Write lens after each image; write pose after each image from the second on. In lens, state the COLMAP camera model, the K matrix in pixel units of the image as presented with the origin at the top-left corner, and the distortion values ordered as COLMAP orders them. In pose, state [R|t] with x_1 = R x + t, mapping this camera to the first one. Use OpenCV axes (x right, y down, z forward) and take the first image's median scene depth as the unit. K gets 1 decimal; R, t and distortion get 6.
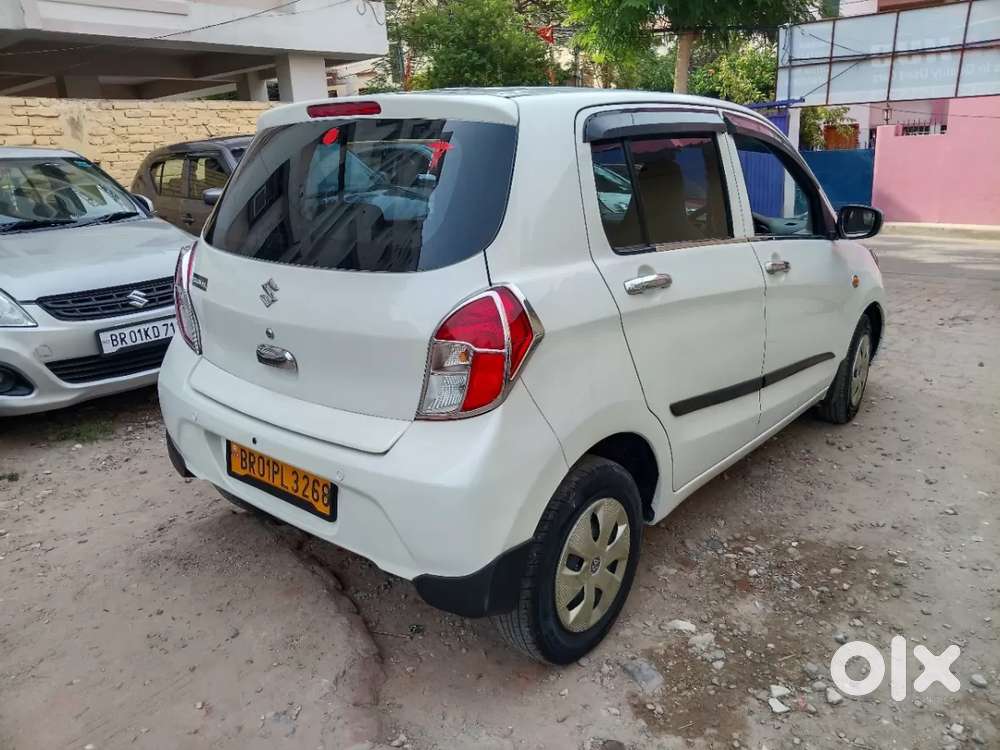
lens RADIAL K [[743.8, 0, 500.0], [0, 743.8, 375.0], [0, 0, 1]] dist [0.046945, -0.098485]
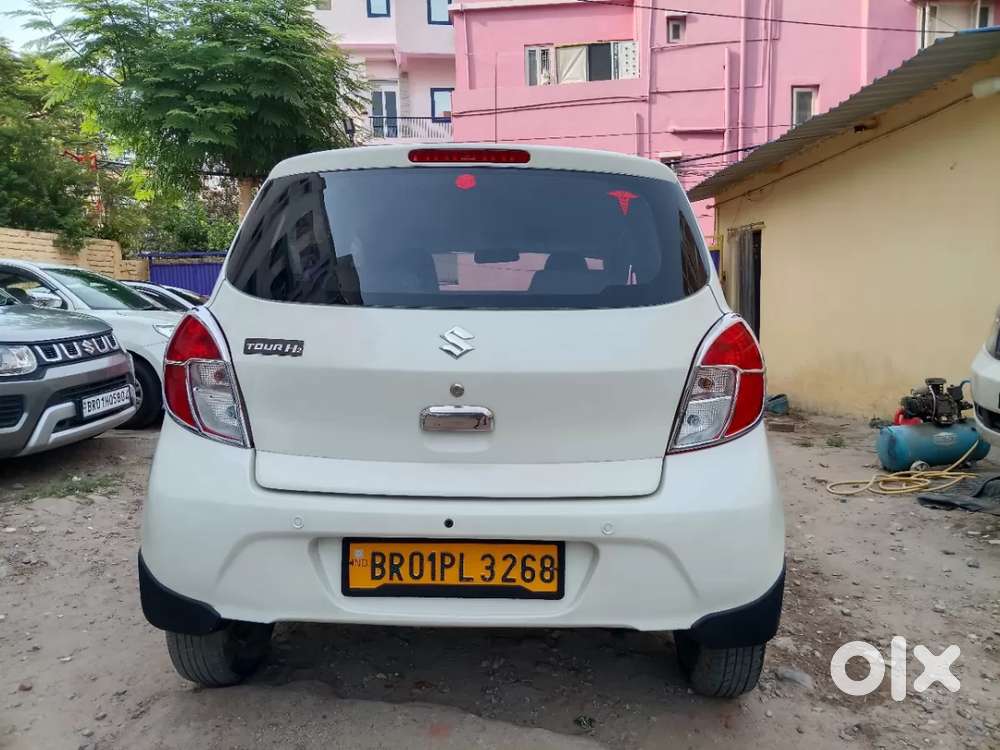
lens RADIAL K [[747.3, 0, 500.0], [0, 747.3, 364.8], [0, 0, 1]] dist [0.033469, -0.043728]
pose [[0.780371, -0.029654, 0.624613, -0.781216], [0.159388, 0.975315, -0.152830, 0.052964], [-0.604663, 0.218820, 0.765834, 0.309366]]
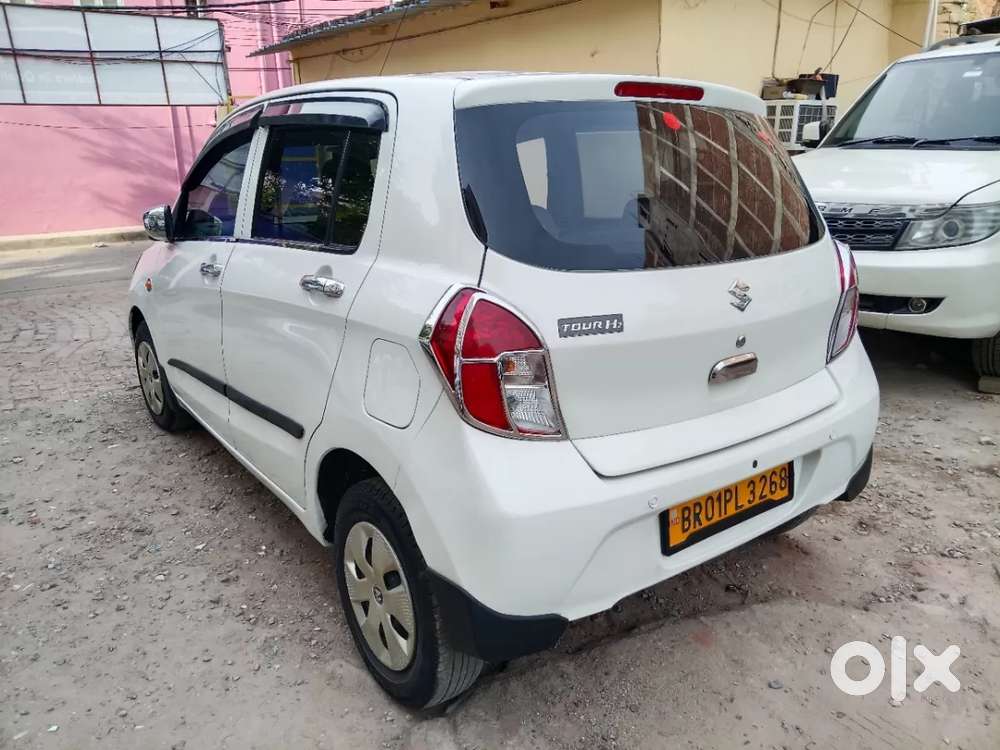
lens RADIAL K [[747.3, 0, 500.0], [0, 747.3, 364.8], [0, 0, 1]] dist [0.033469, -0.043728]
pose [[0.242541, -0.251593, 0.936950, -1.190938], [0.282200, 0.942321, 0.179984, -0.263079], [-0.928190, 0.220754, 0.299551, 0.982931]]
